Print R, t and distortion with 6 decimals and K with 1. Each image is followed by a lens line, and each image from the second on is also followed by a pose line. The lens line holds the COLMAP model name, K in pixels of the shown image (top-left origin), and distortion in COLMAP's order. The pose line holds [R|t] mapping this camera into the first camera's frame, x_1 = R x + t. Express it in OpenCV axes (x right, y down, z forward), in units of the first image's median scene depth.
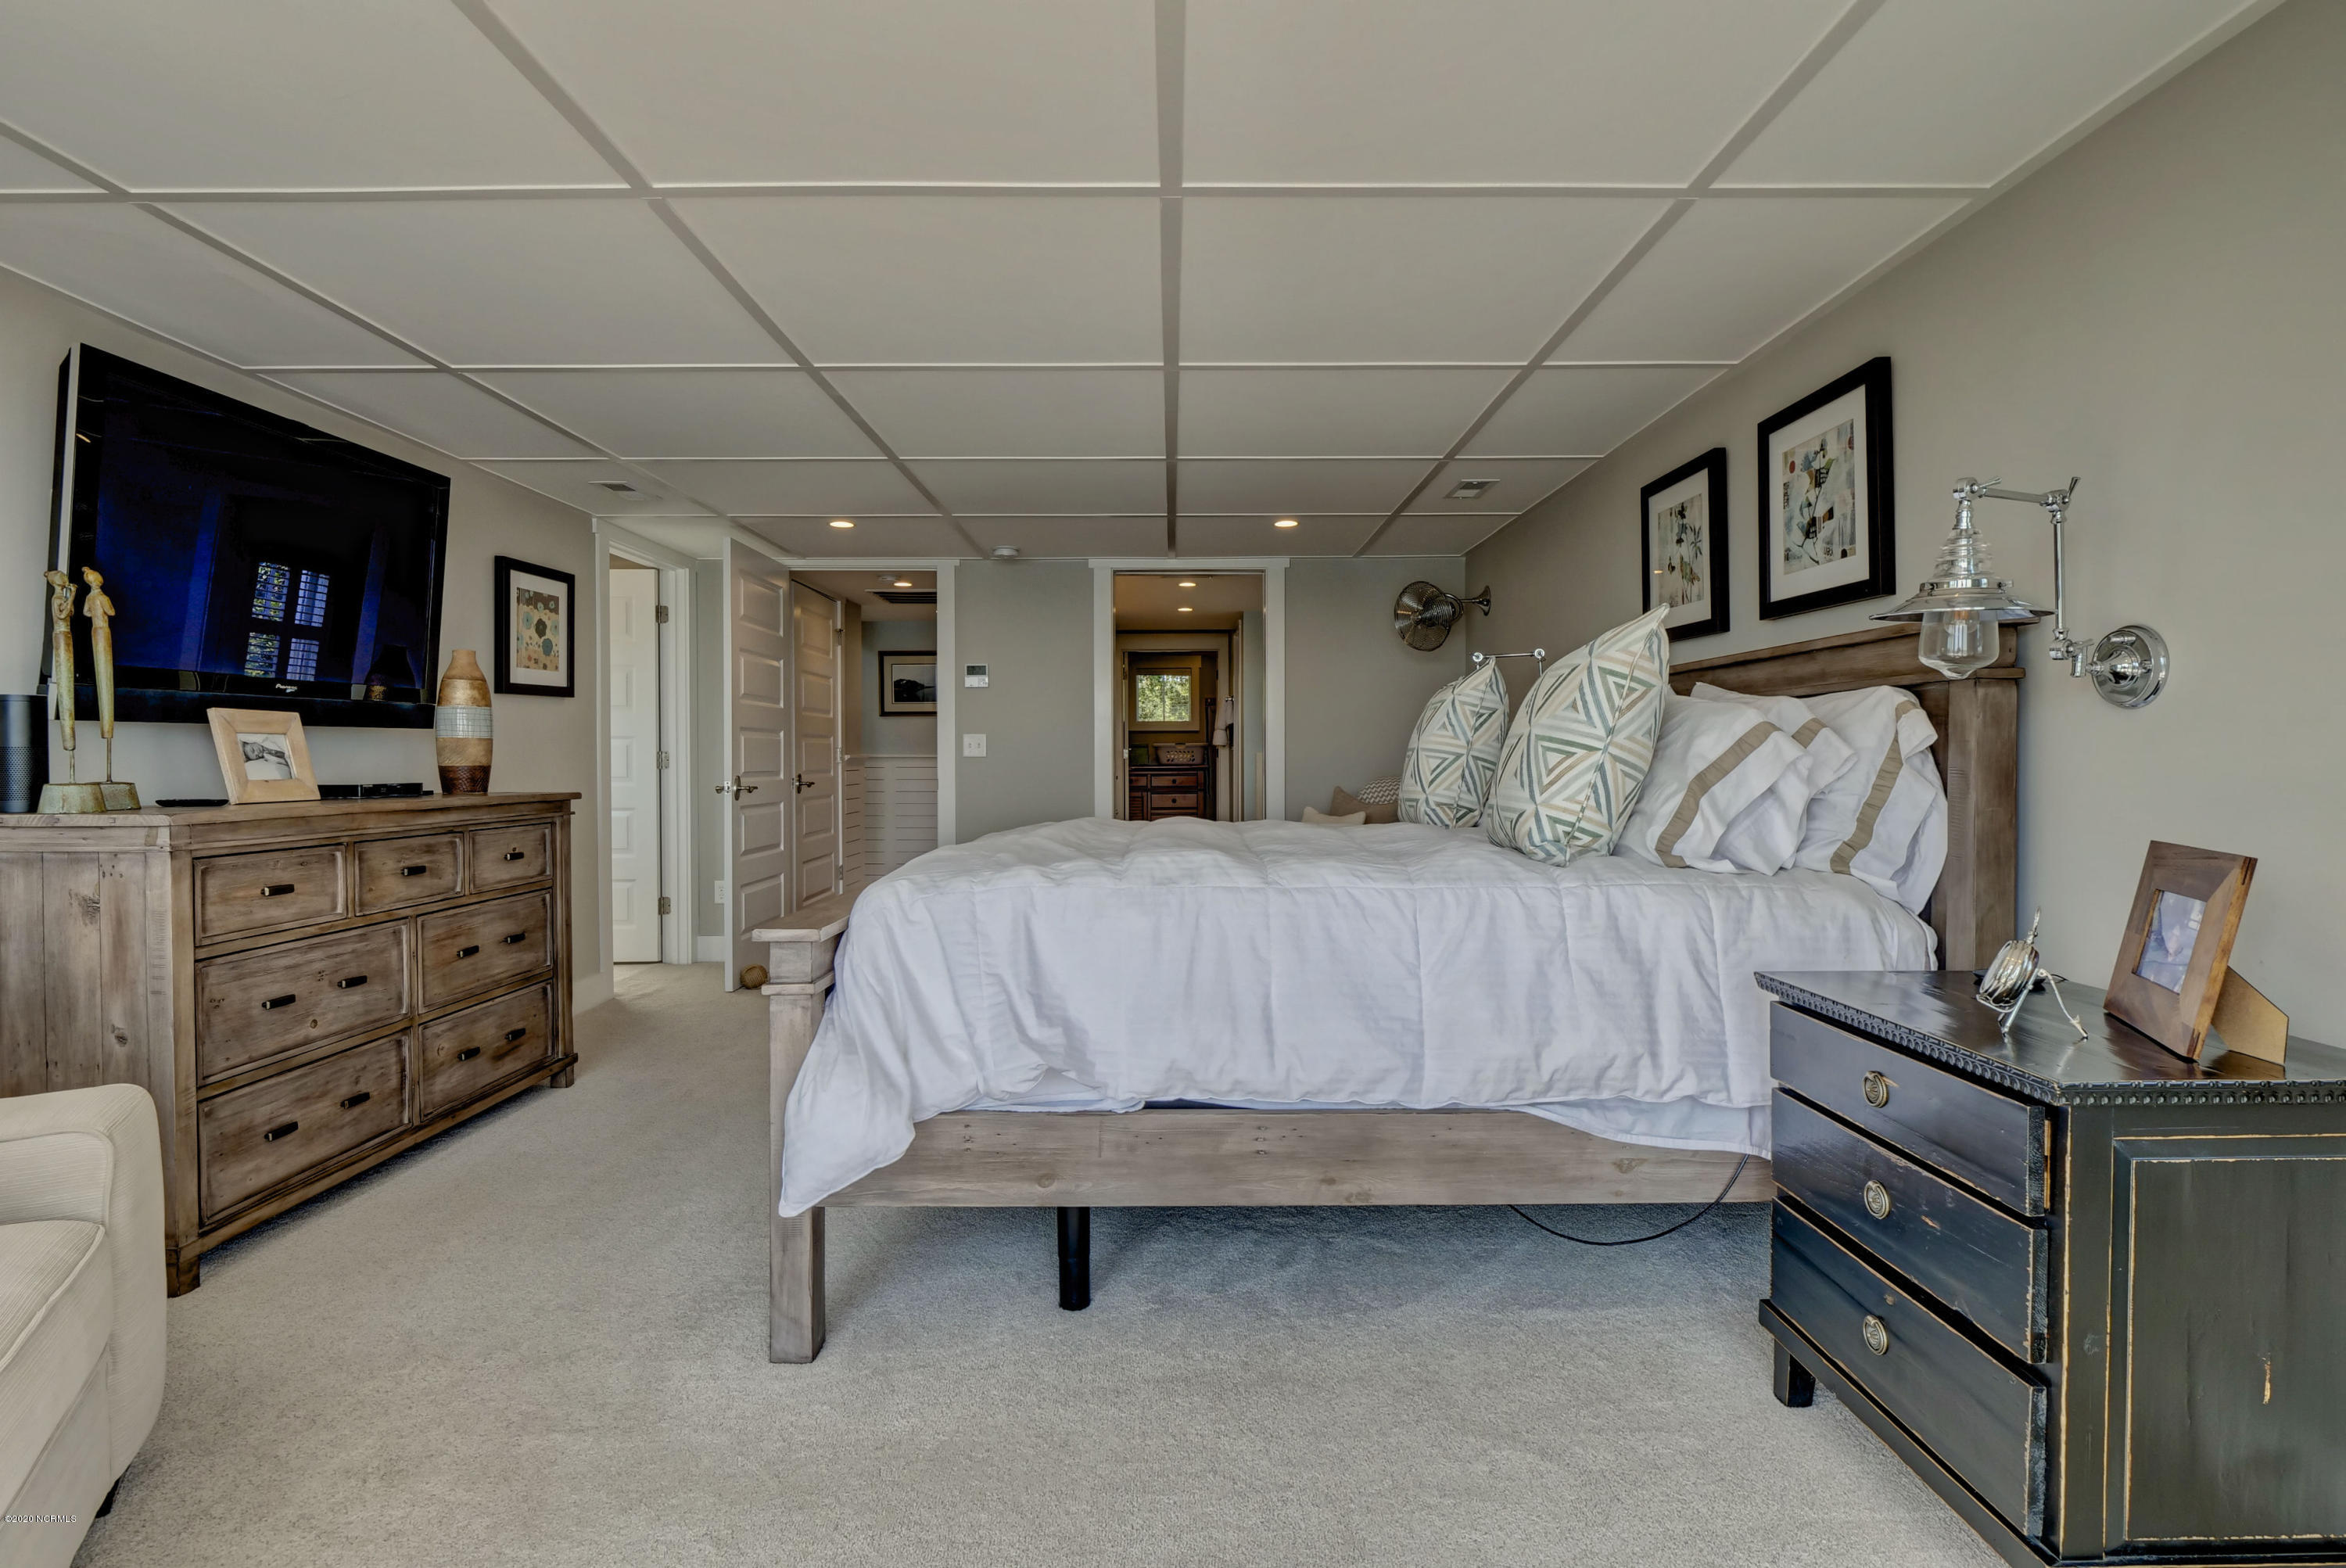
lens RADIAL K [[1150.2, 0, 1173.6], [0, 1150.2, 772.4], [0, 0, 1]] dist [-0.008706, -0.002837]
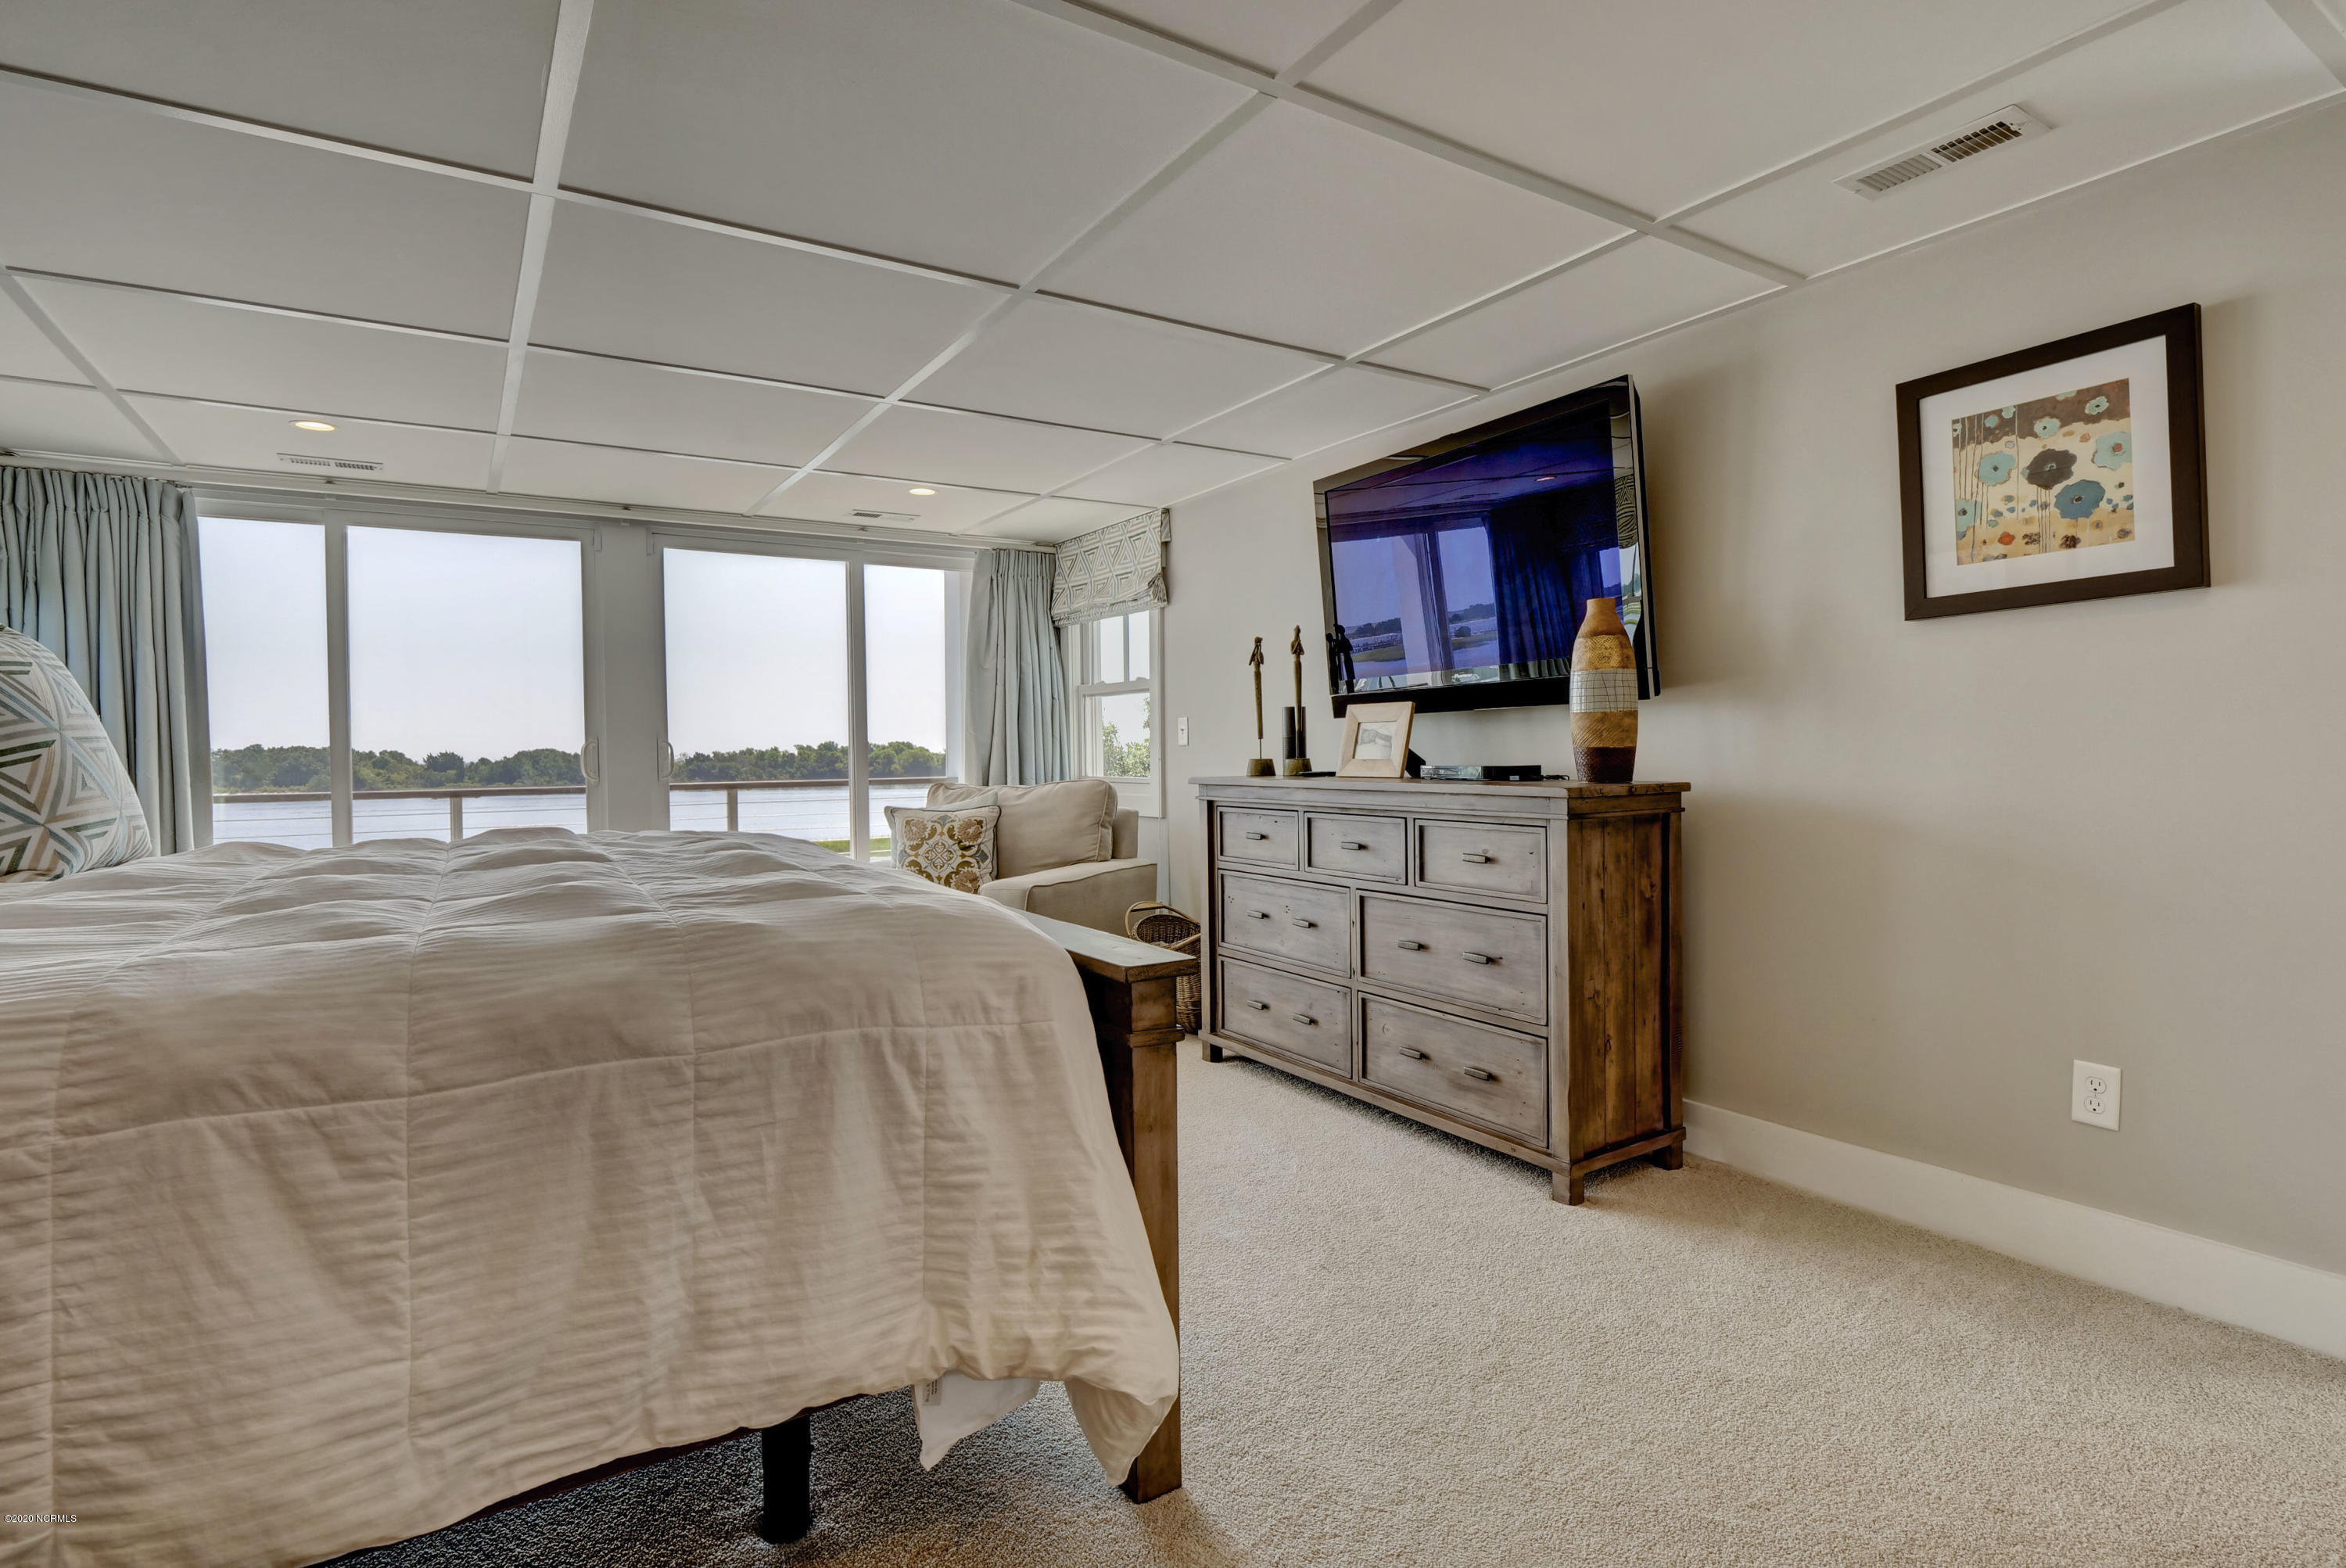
lens RADIAL K [[1150.2, 0, 1157.6], [0, 1150.2, 780.2], [0, 0, 1]] dist [-0.008706, -0.002837]
pose [[-0.846865, 0.029996, -0.530961, 0.058329], [0.009012, 0.999074, 0.042068, -0.020701], [0.531732, 0.030841, -0.846351, 1.672219]]
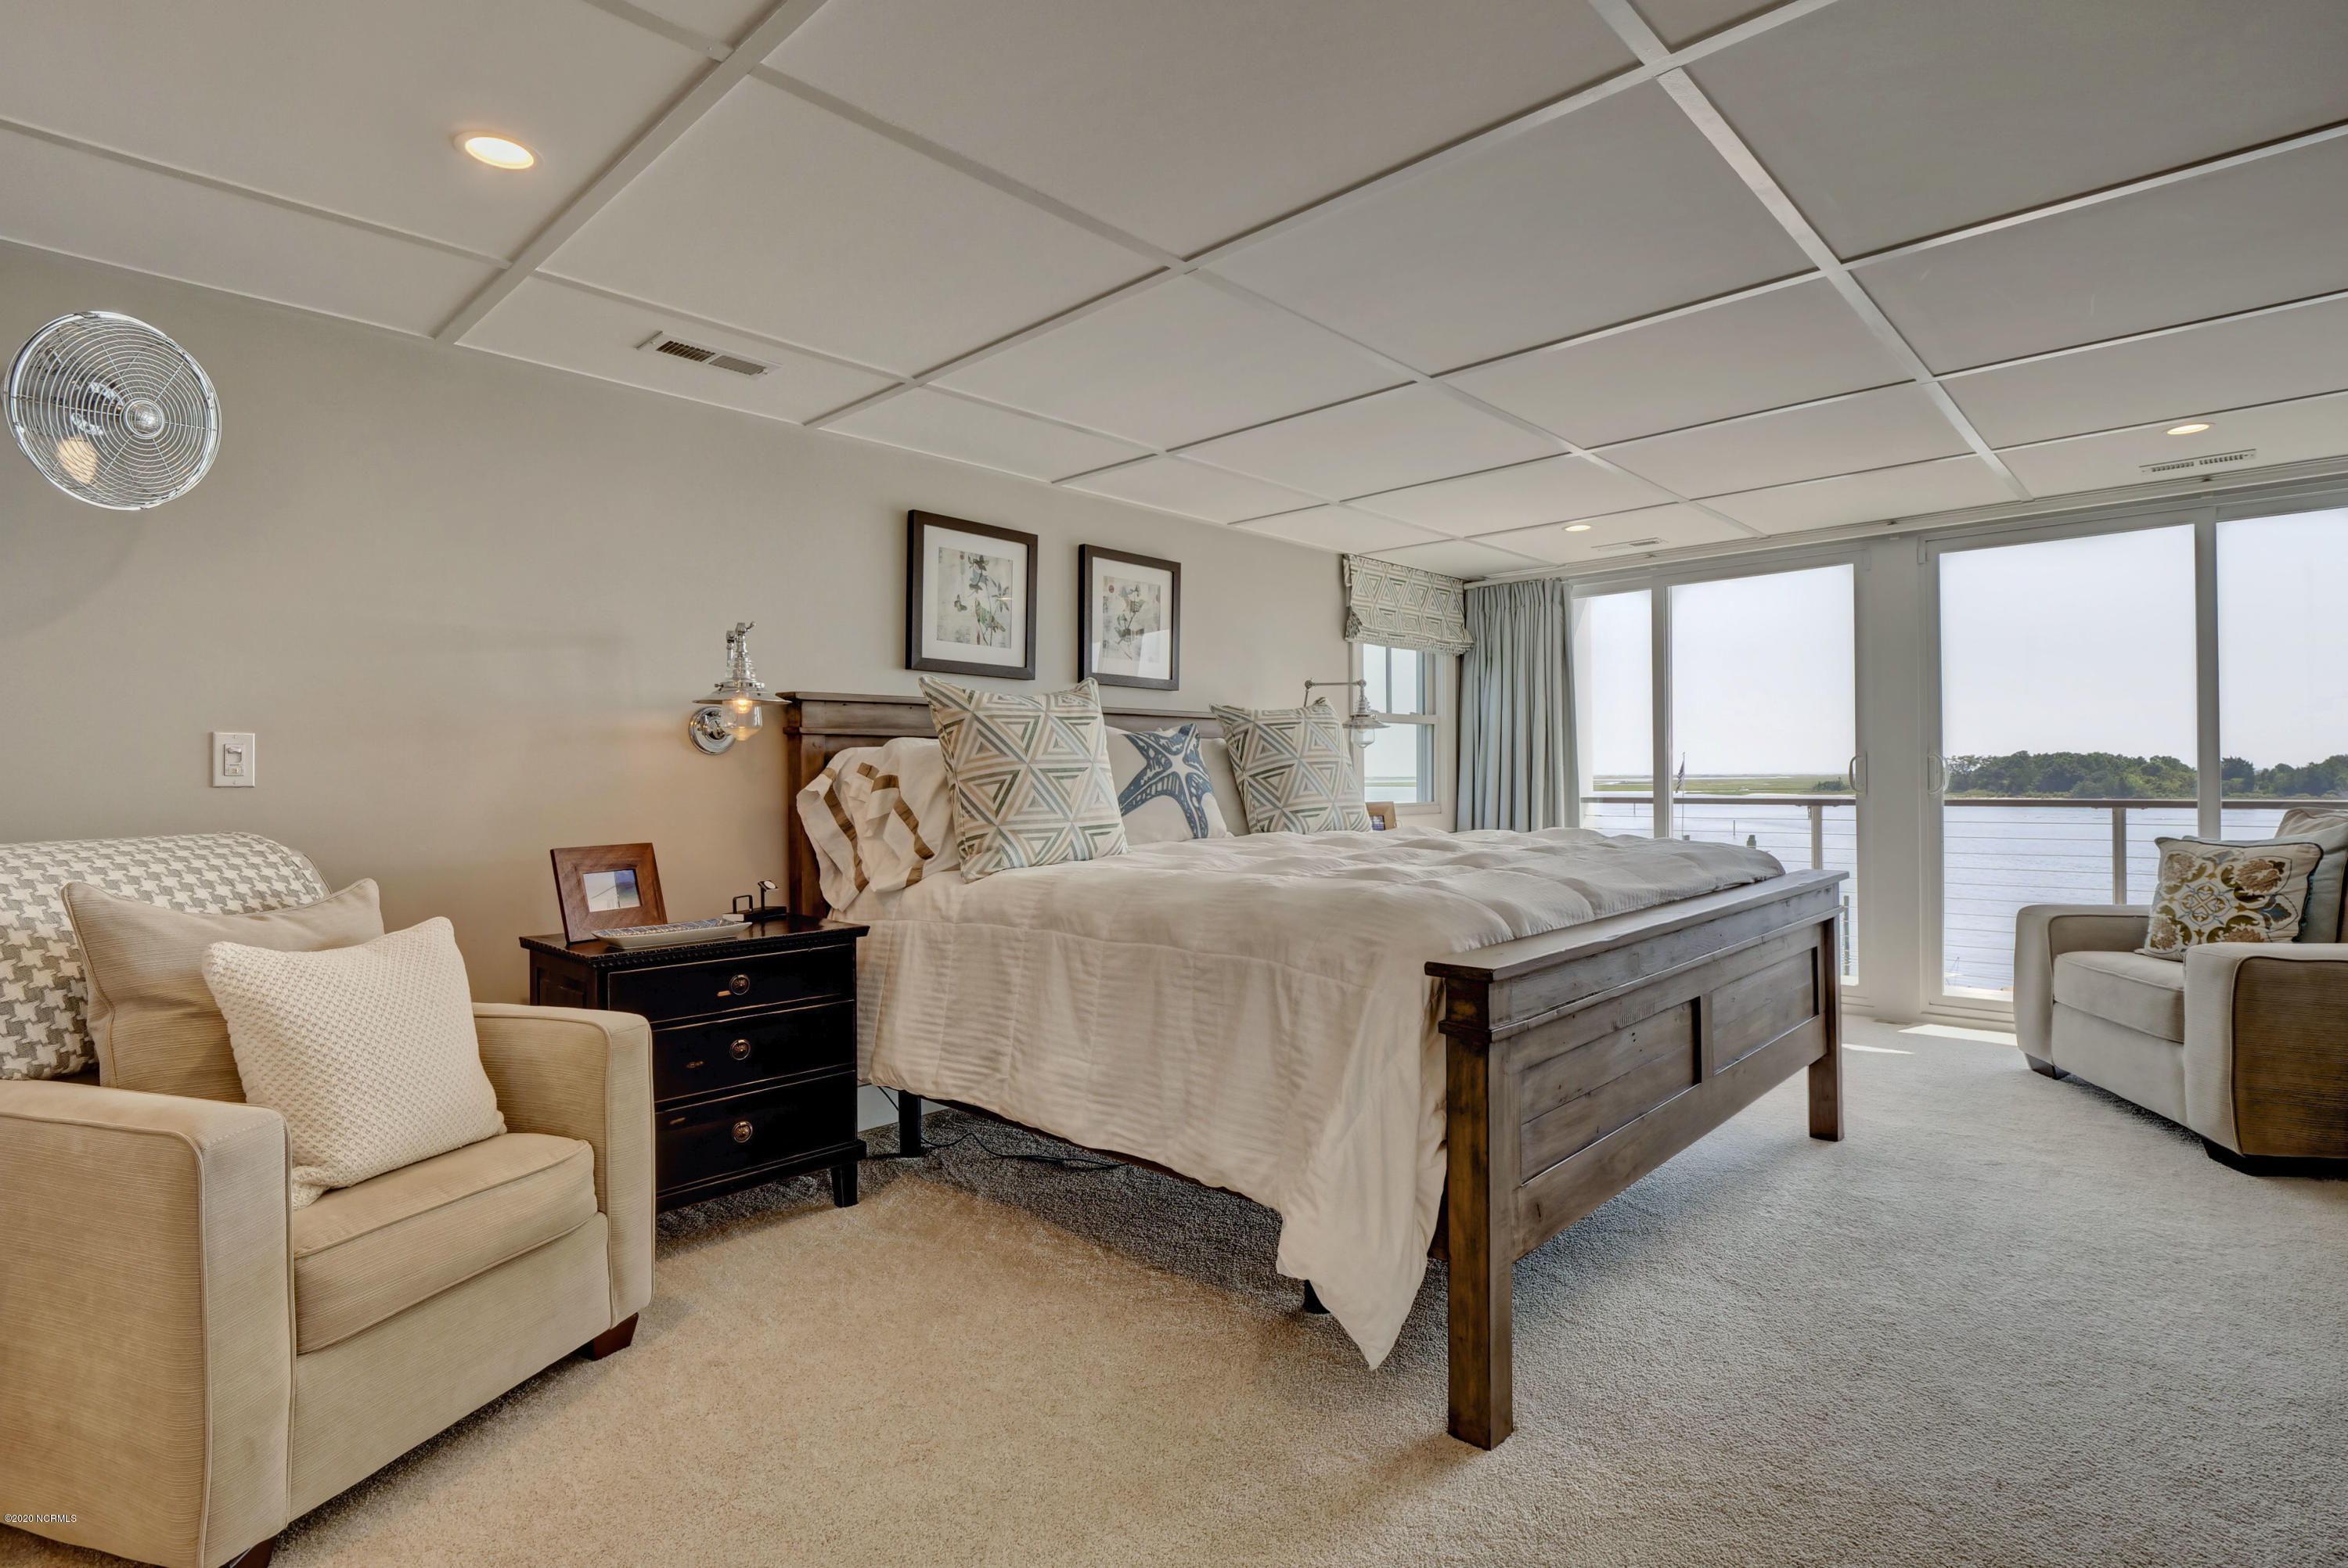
lens RADIAL K [[1151.0, 0, 1185.3], [0, 1151.0, 772.7], [0, 0, 1]] dist [-0.008706, -0.002837]
pose [[-0.724318, 0.013914, 0.689326, -0.508170], [0.024014, 0.999699, 0.005055, -0.021324], [-0.689048, 0.020215, -0.724434, 1.756226]]
